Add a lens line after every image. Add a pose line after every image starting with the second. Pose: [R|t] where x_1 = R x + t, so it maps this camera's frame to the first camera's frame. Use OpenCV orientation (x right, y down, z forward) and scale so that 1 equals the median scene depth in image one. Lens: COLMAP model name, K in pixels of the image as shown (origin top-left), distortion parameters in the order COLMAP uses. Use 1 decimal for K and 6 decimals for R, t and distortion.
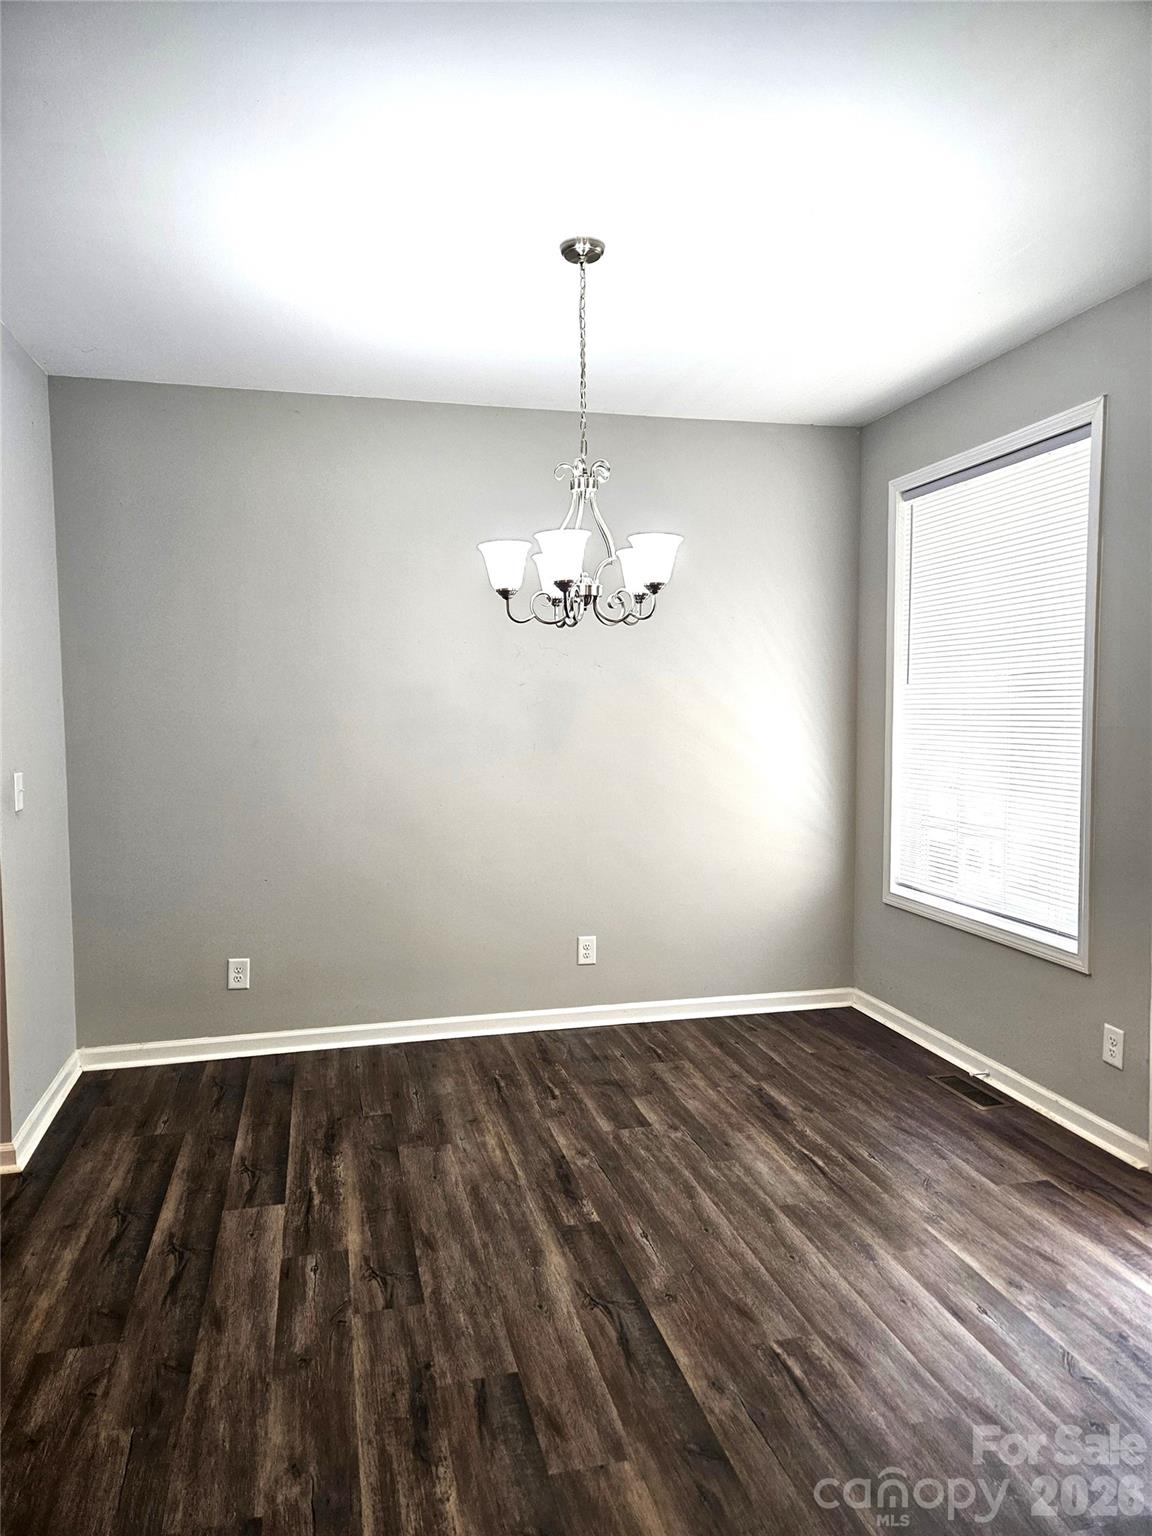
lens RADIAL K [[1043.2, 0, 573.1], [0, 1043.2, 760.9], [0, 0, 1]] dist [0.055467, -0.017867]
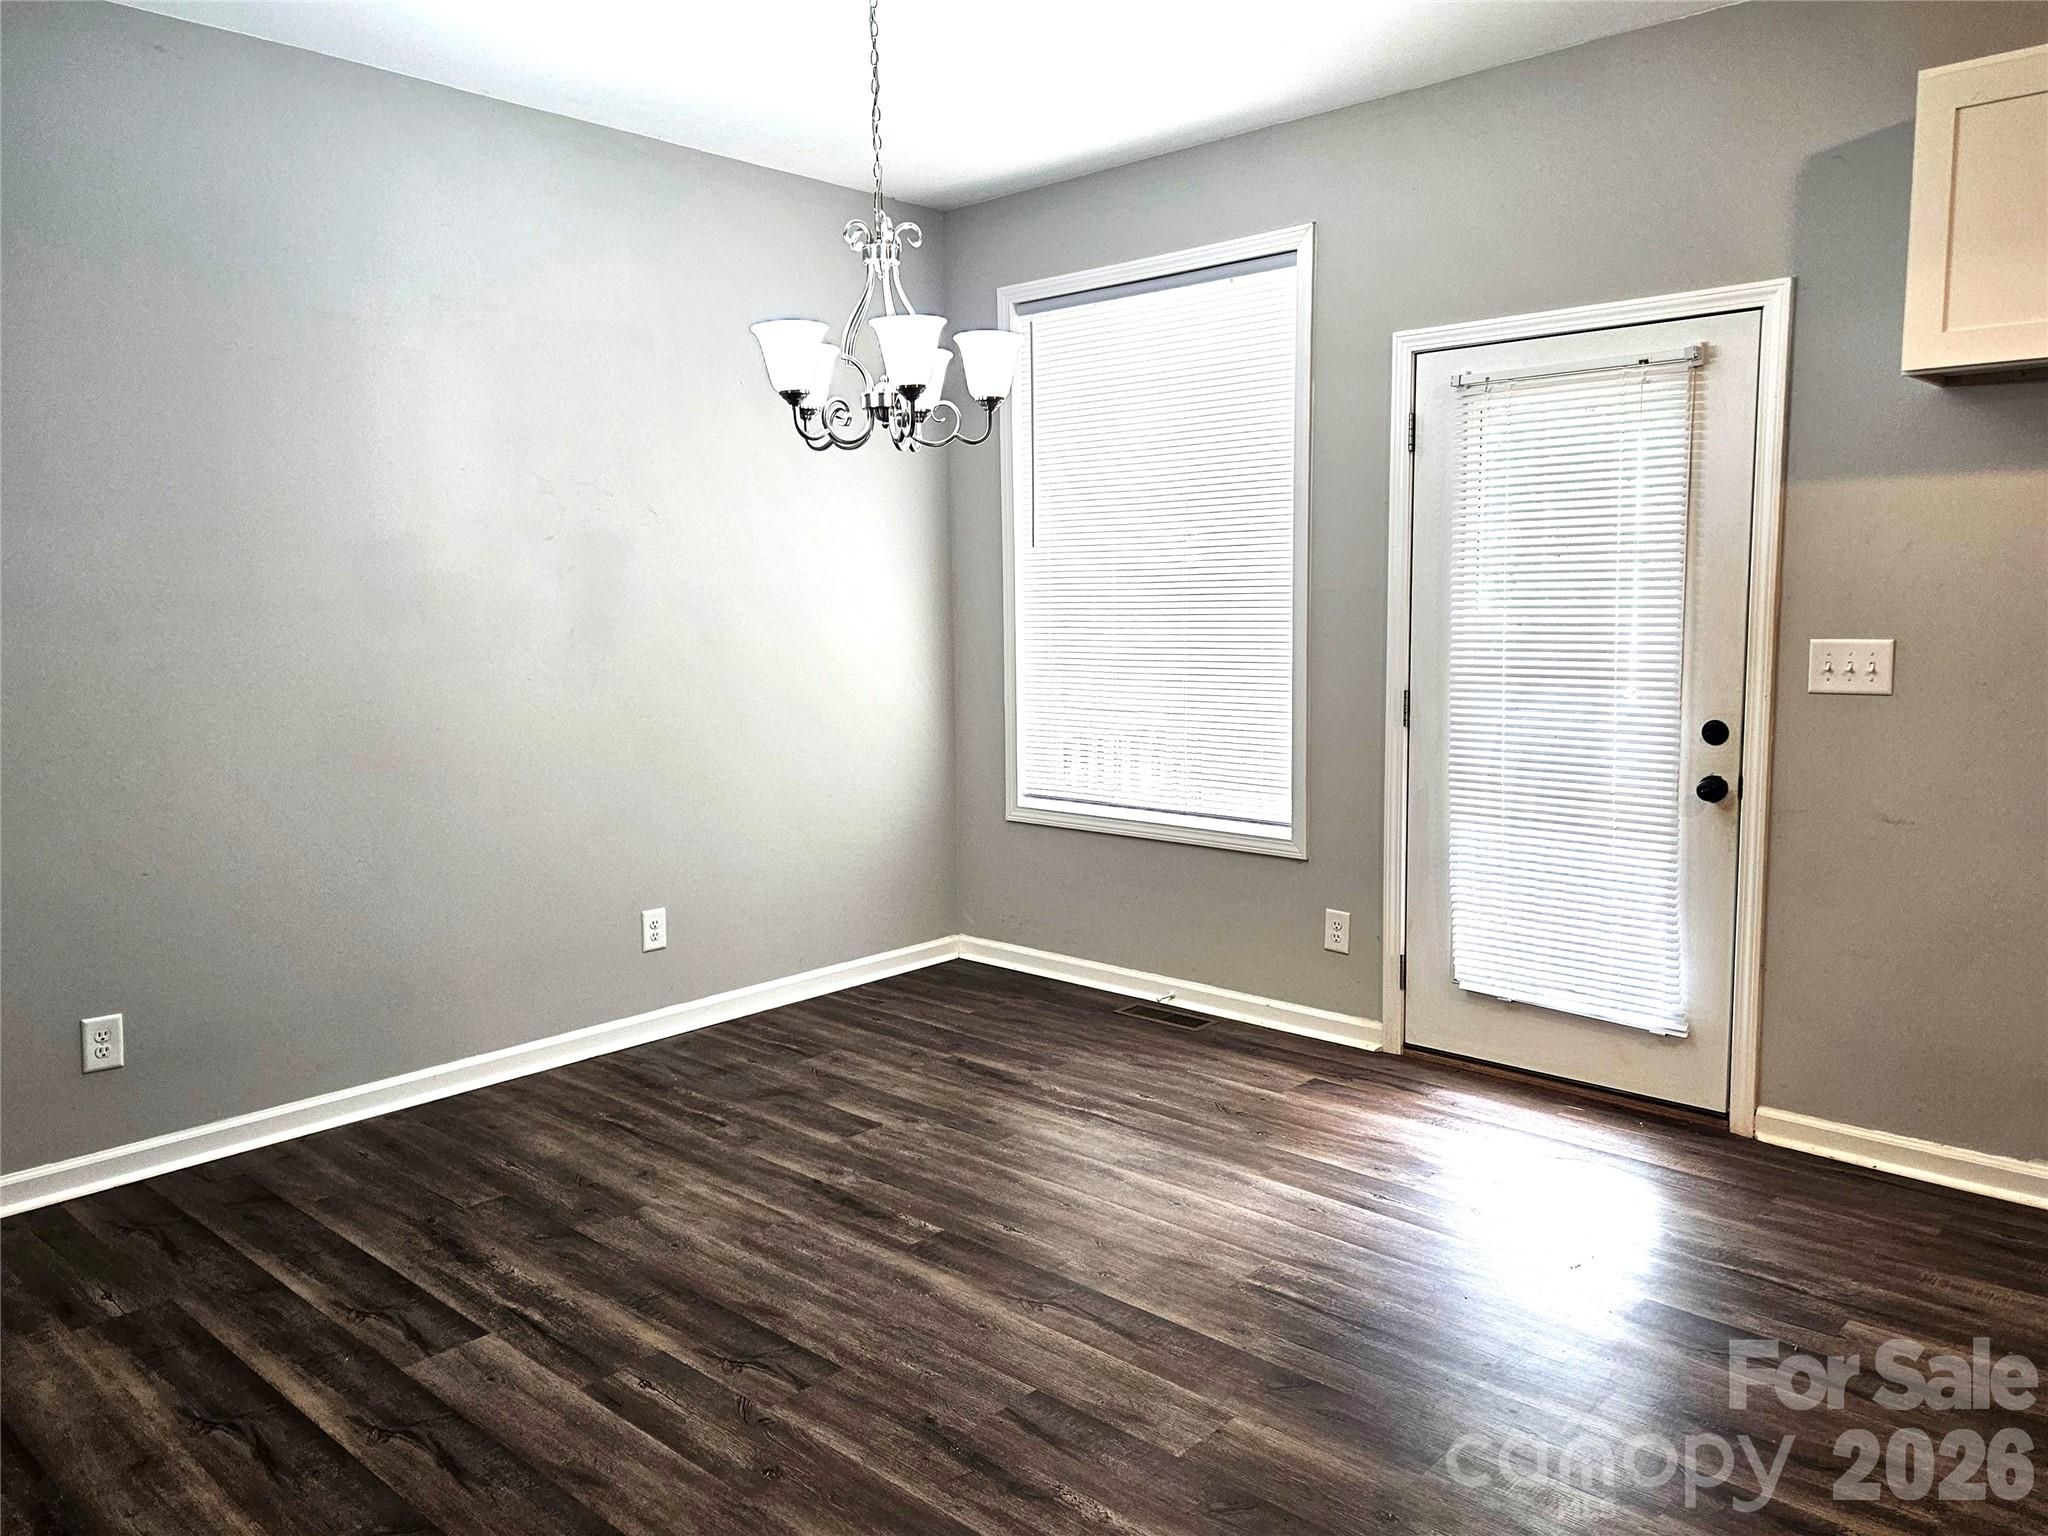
lens RADIAL K [[1508.1, 0, 1028.2], [0, 1508.1, 758.3], [0, 0, 1]] dist [0.056739, -0.037283]
pose [[0.825690, -0.067309, 0.560094, -0.449797], [0.040010, 0.997343, 0.060873, 0.023339], [-0.562703, -0.027853, 0.826190, 0.050027]]
